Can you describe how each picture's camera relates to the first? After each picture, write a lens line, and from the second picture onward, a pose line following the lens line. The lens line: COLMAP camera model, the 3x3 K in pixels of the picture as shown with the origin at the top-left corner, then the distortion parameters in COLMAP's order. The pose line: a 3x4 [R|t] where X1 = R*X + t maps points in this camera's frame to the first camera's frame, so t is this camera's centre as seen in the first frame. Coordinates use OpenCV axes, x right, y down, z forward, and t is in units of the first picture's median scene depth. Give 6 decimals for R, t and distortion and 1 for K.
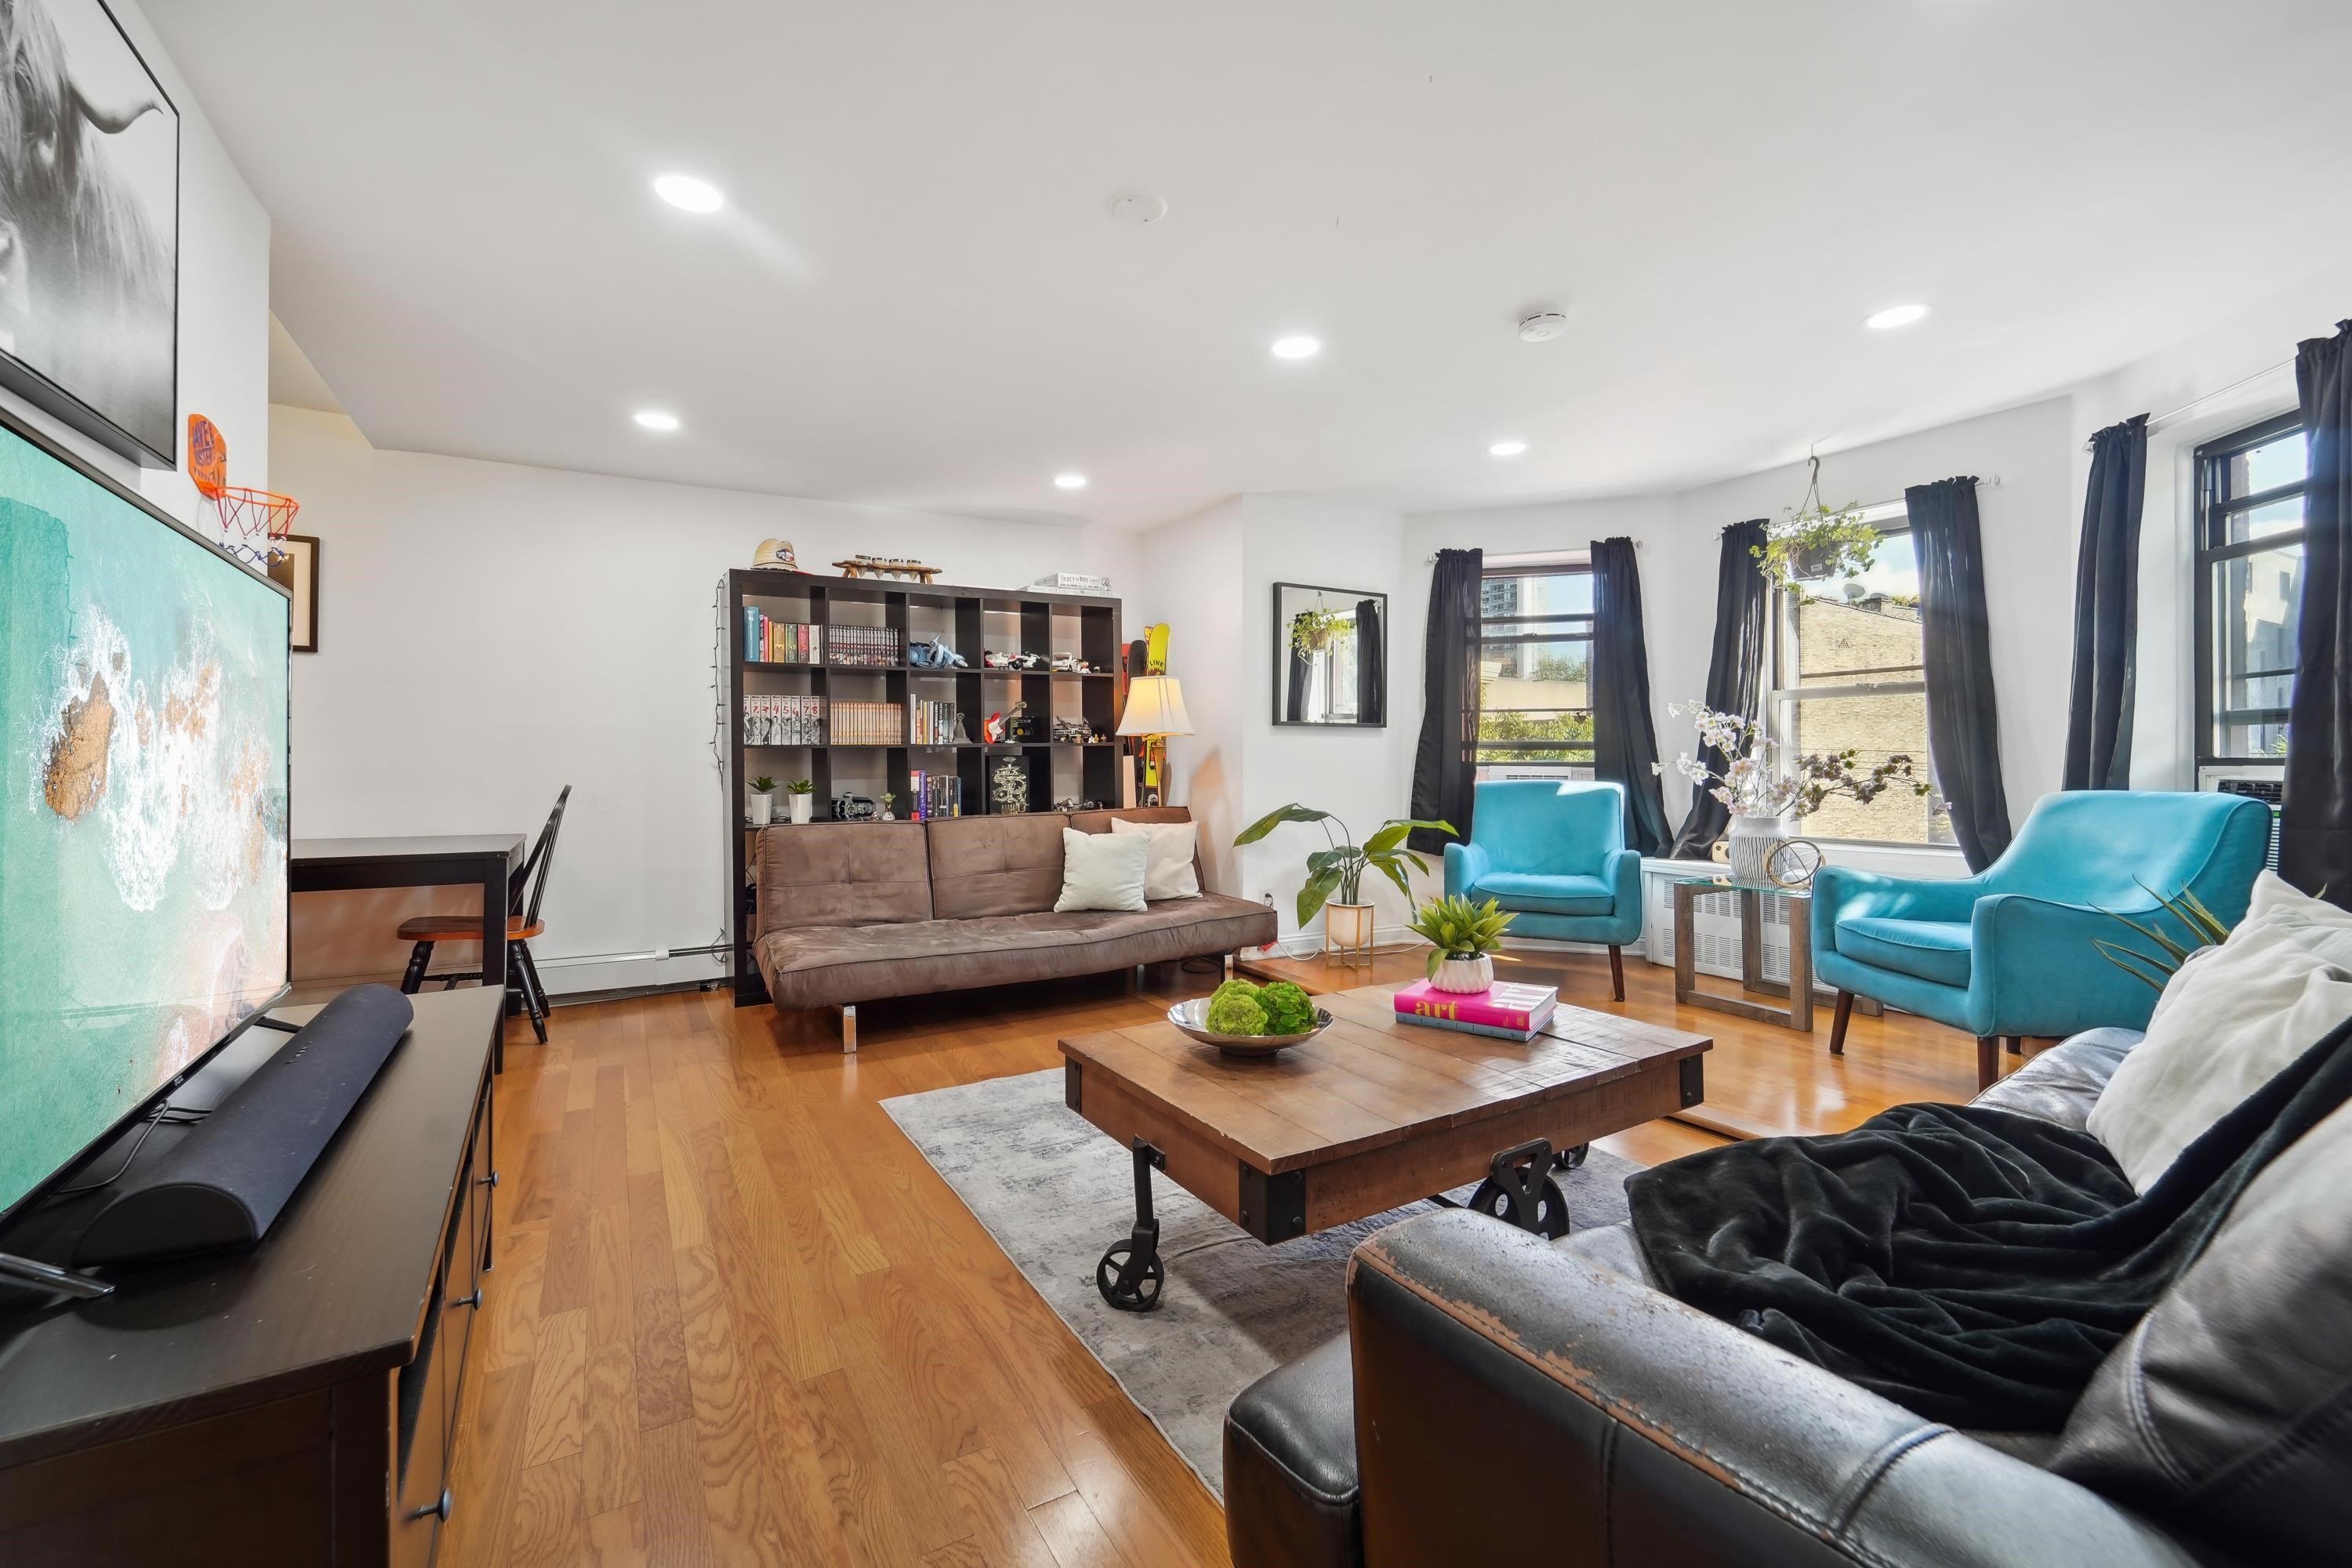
lens RADIAL K [[973.5, 0, 1167.7], [0, 973.5, 761.5], [0, 0, 1]] dist [0.000017, -0.000155]
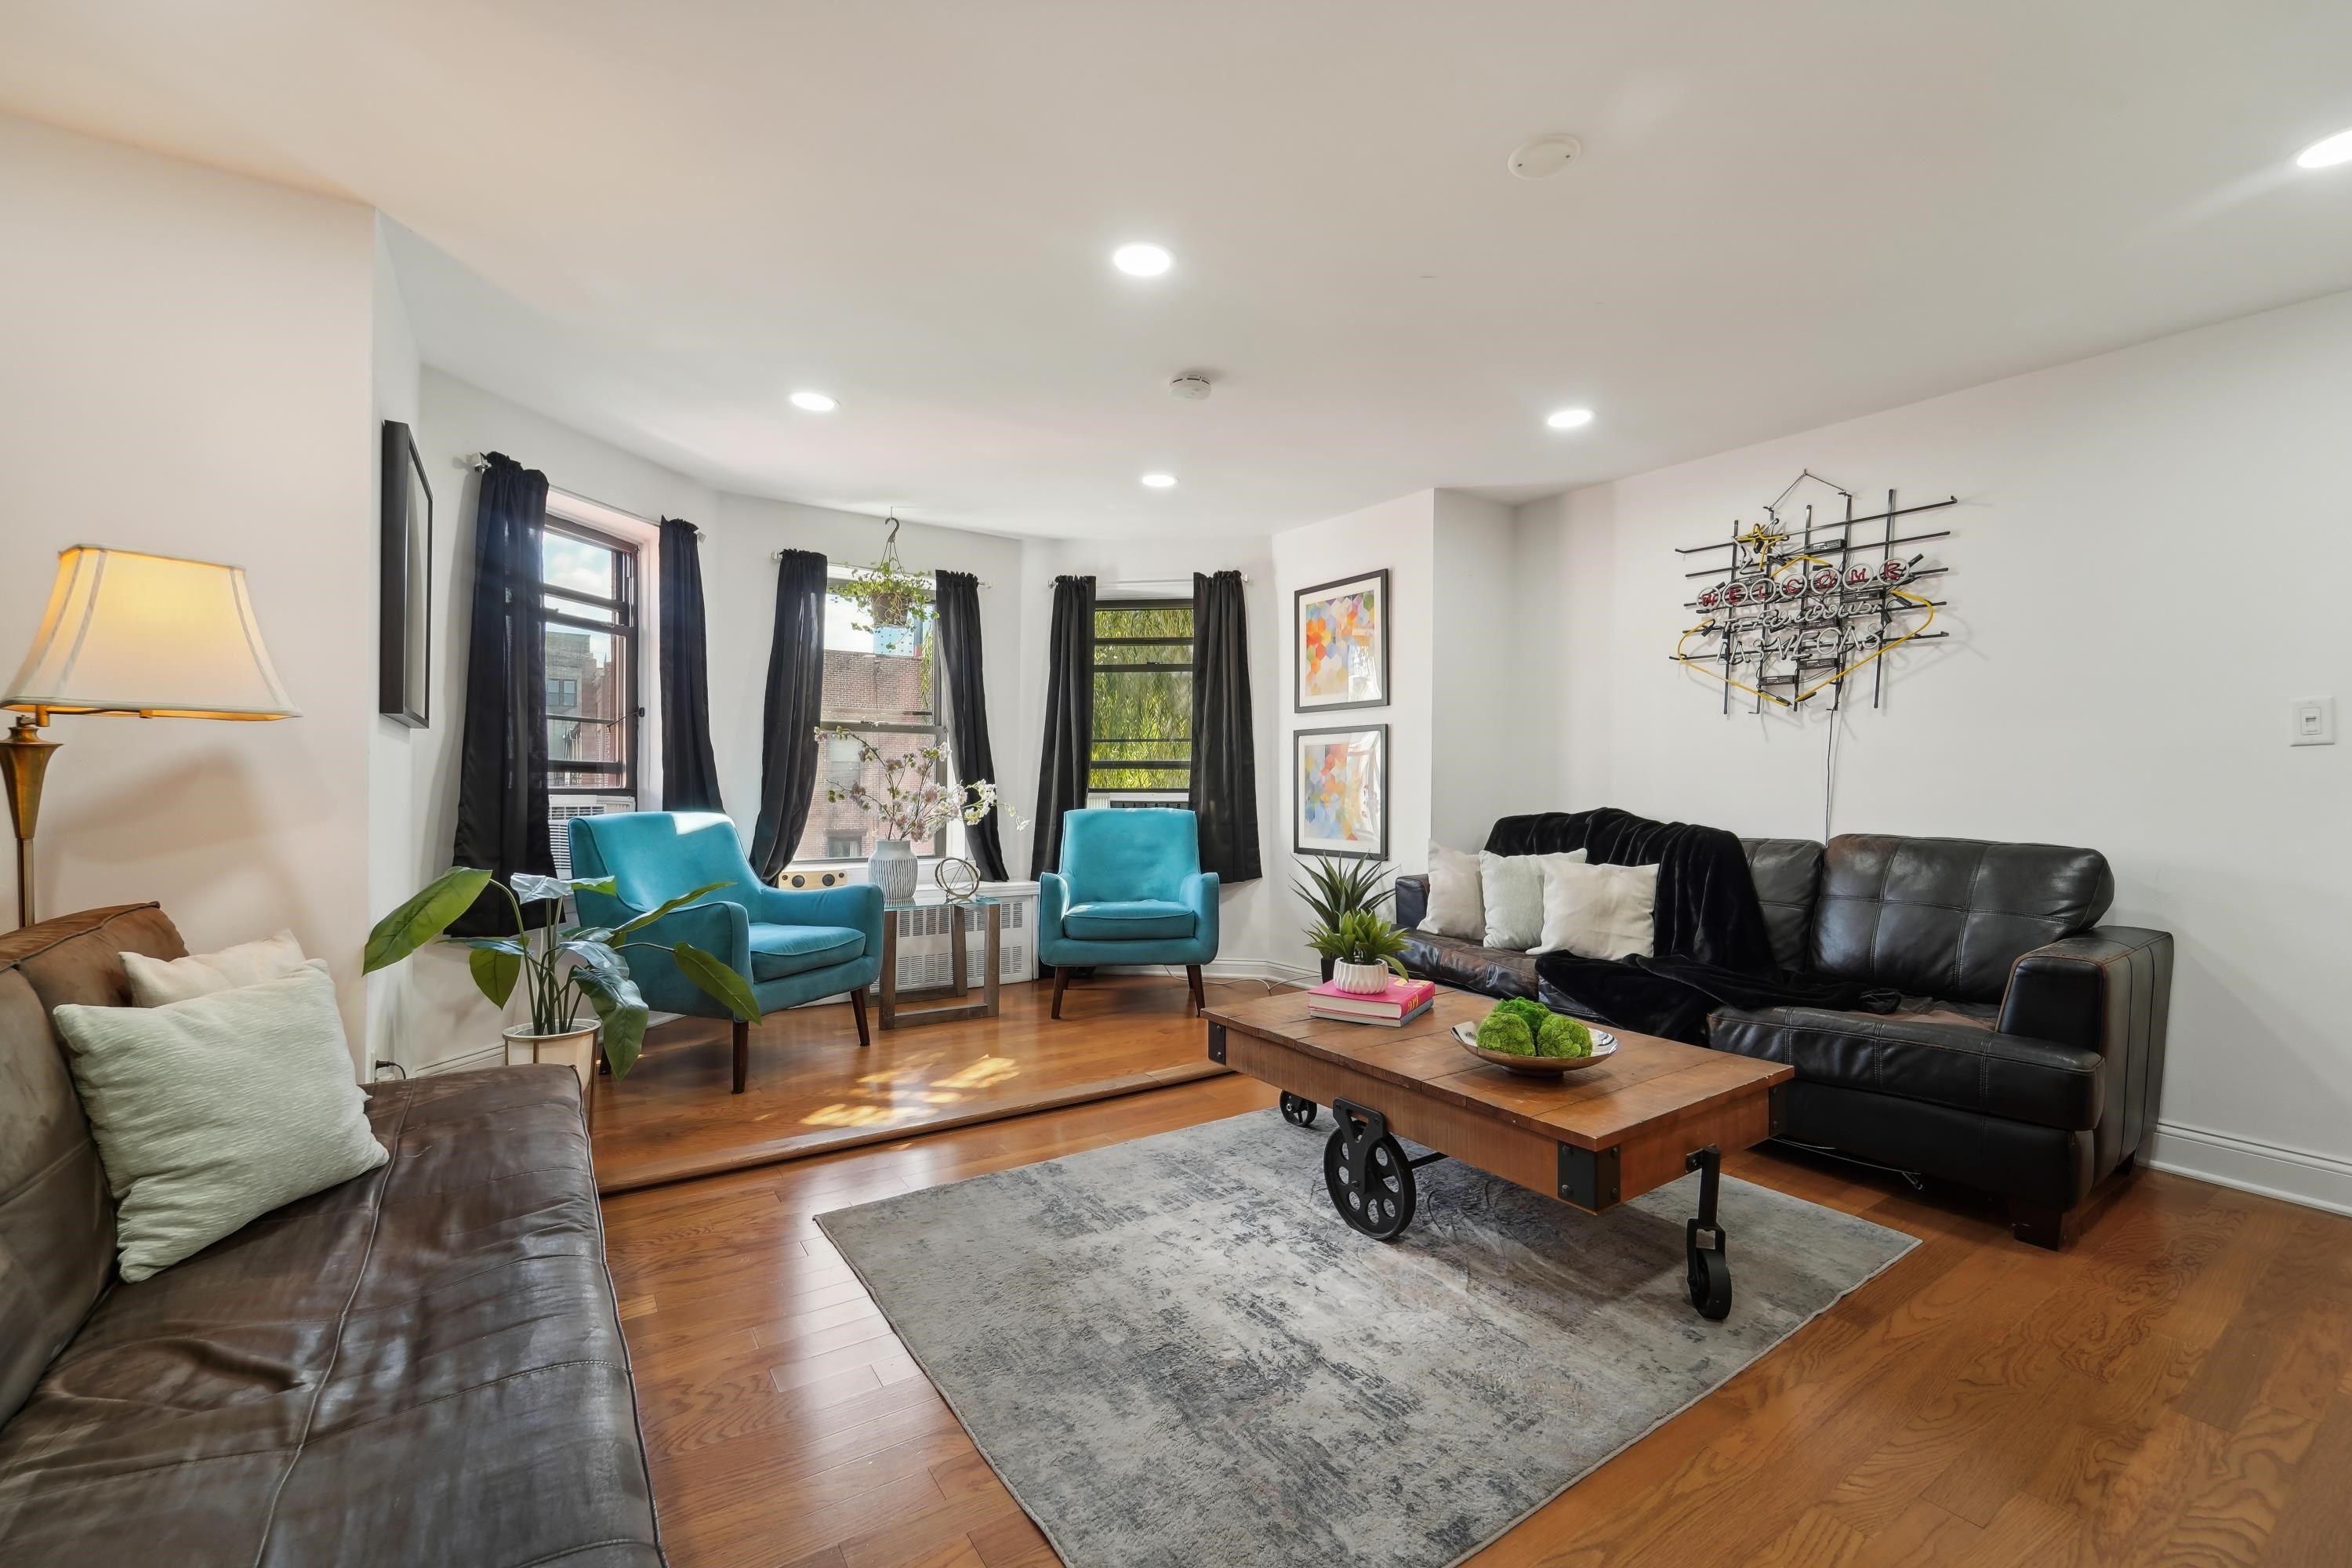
lens RADIAL K [[966.1, 0, 1180.1], [0, 966.1, 778.5], [0, 0, 1]] dist [0.005015, -0.002855]
pose [[-0.069117, 0.012733, 0.997527, -0.475073], [-0.002115, 0.999914, -0.012910, 0.001779], [-0.997606, -0.003002, -0.069084, 0.749914]]
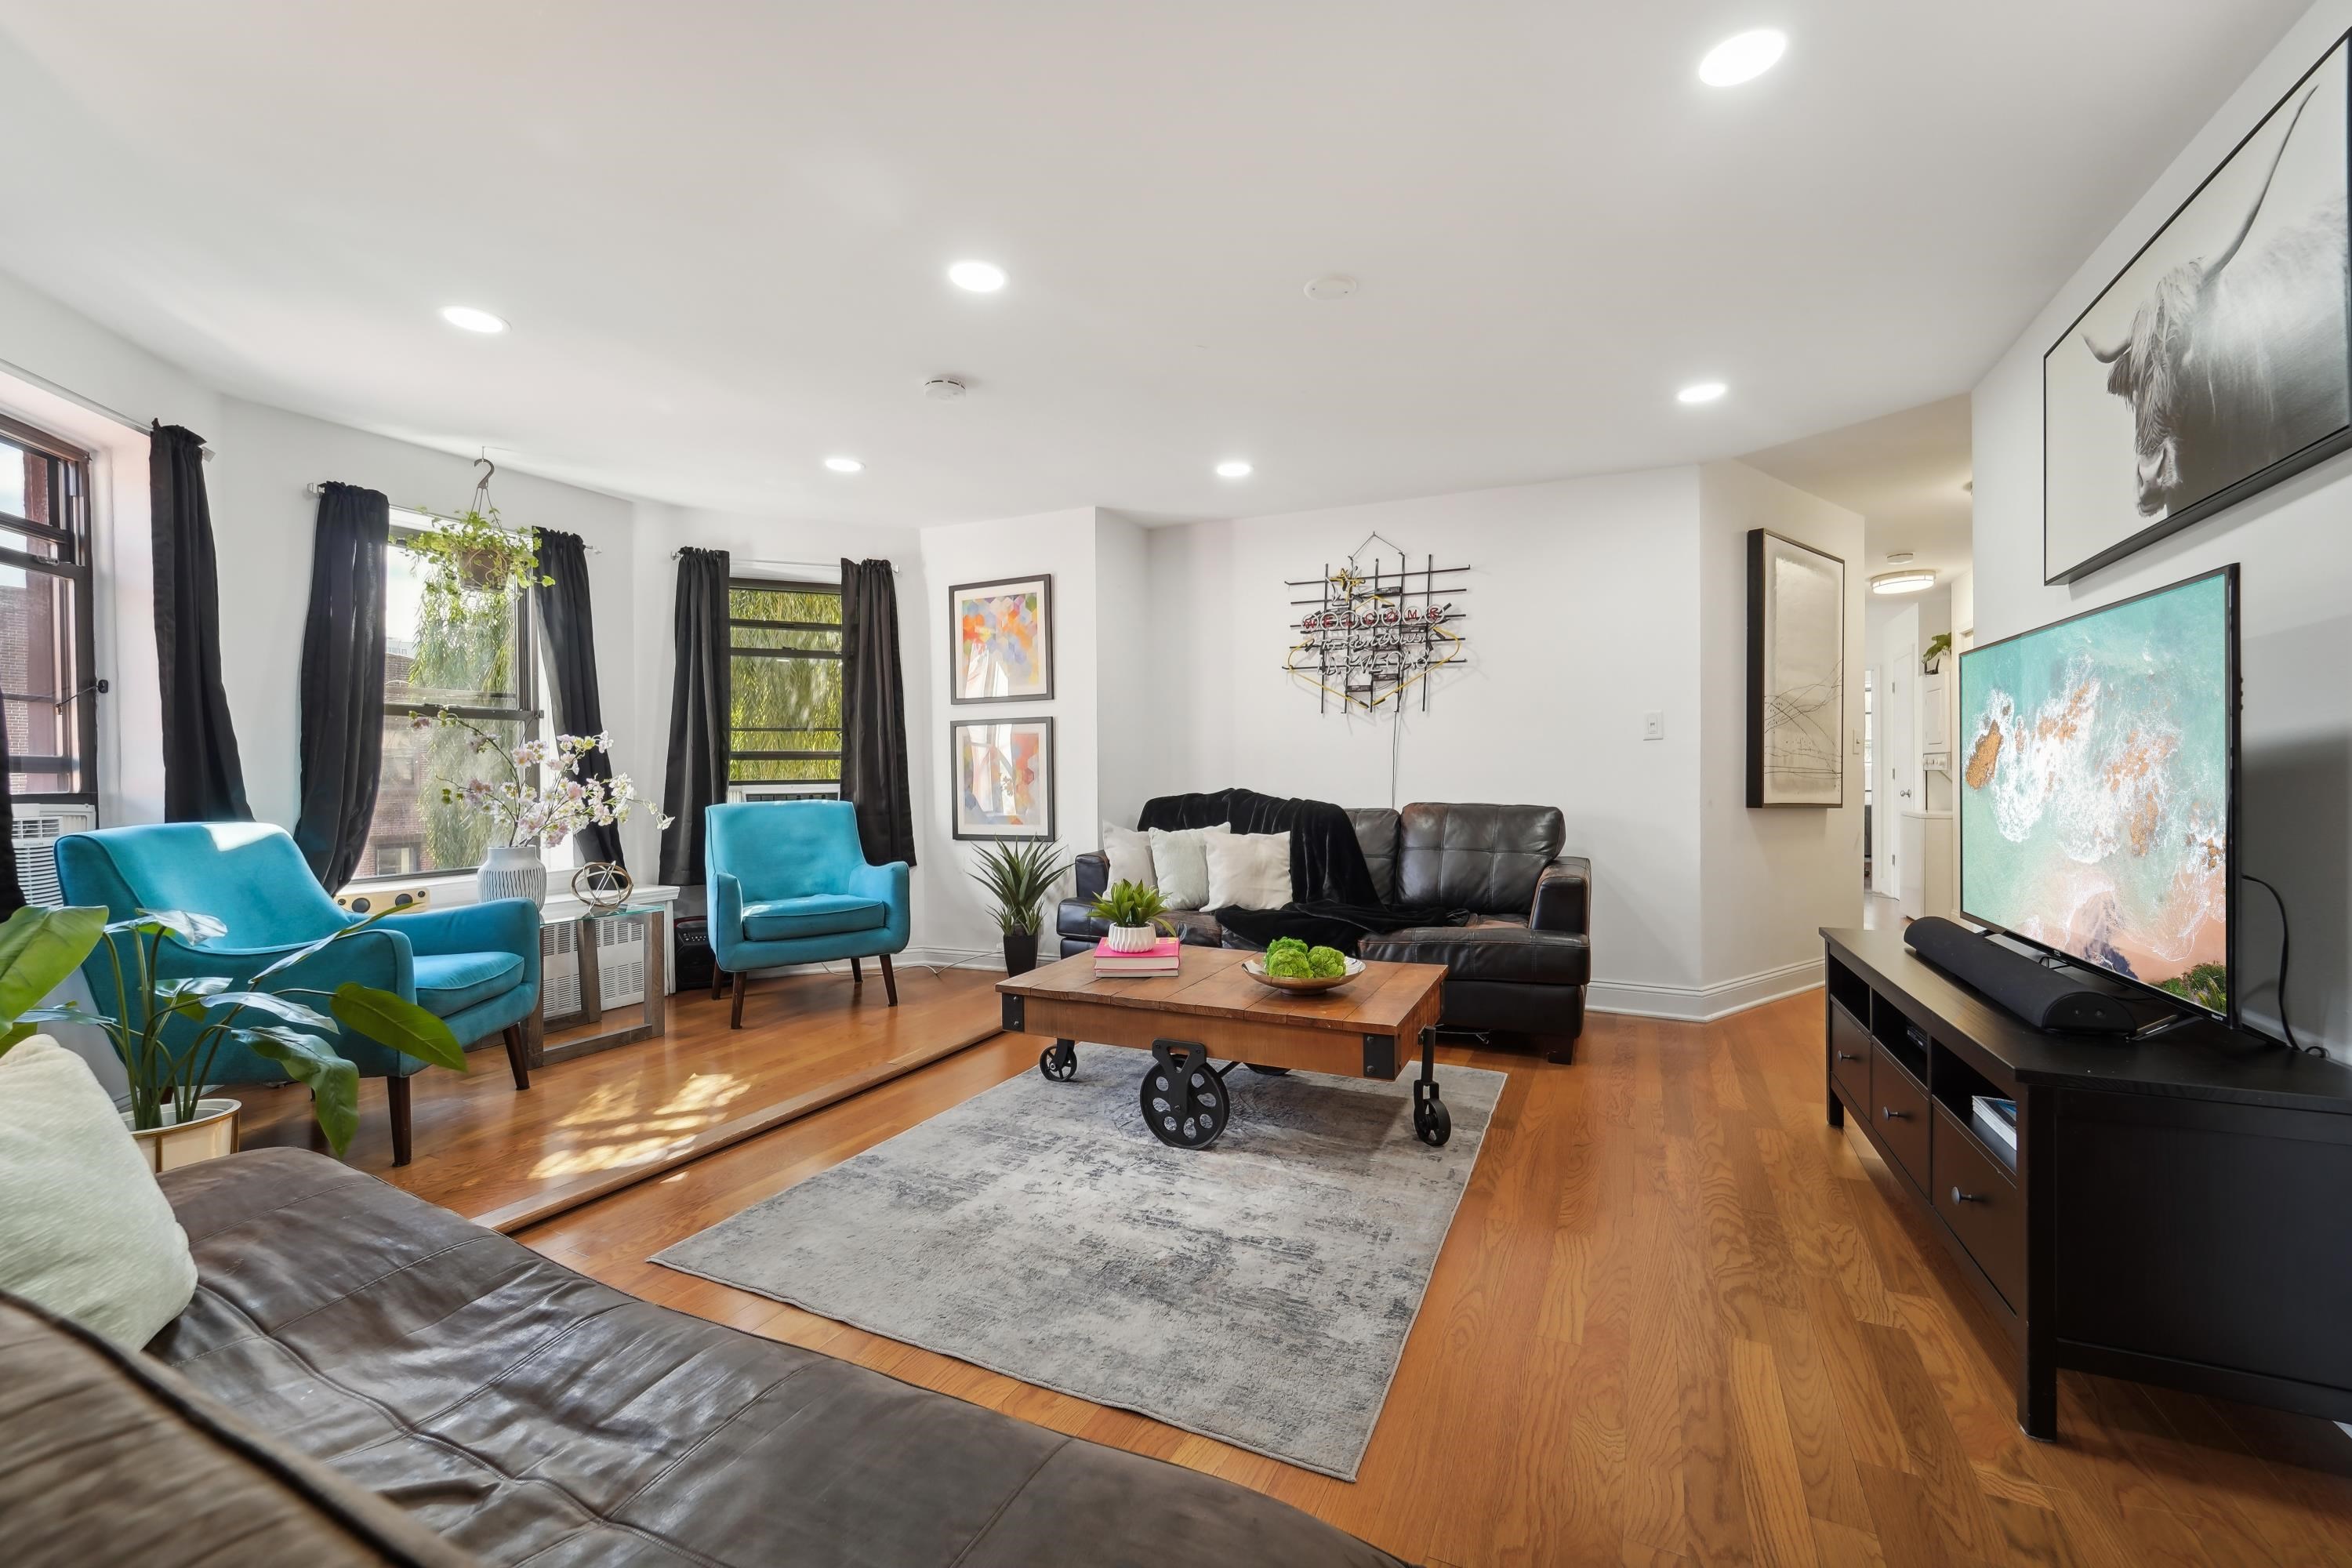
lens RADIAL K [[957.0, 0, 1174.9], [0, 957.0, 772.6], [0, 0, 1]] dist [0.001142, -0.003510]
pose [[-0.556066, 0.011836, 0.831054, -0.468518], [0.016717, 0.999856, -0.003055, 0.000845], [-0.830970, 0.012194, -0.556183, 0.968459]]
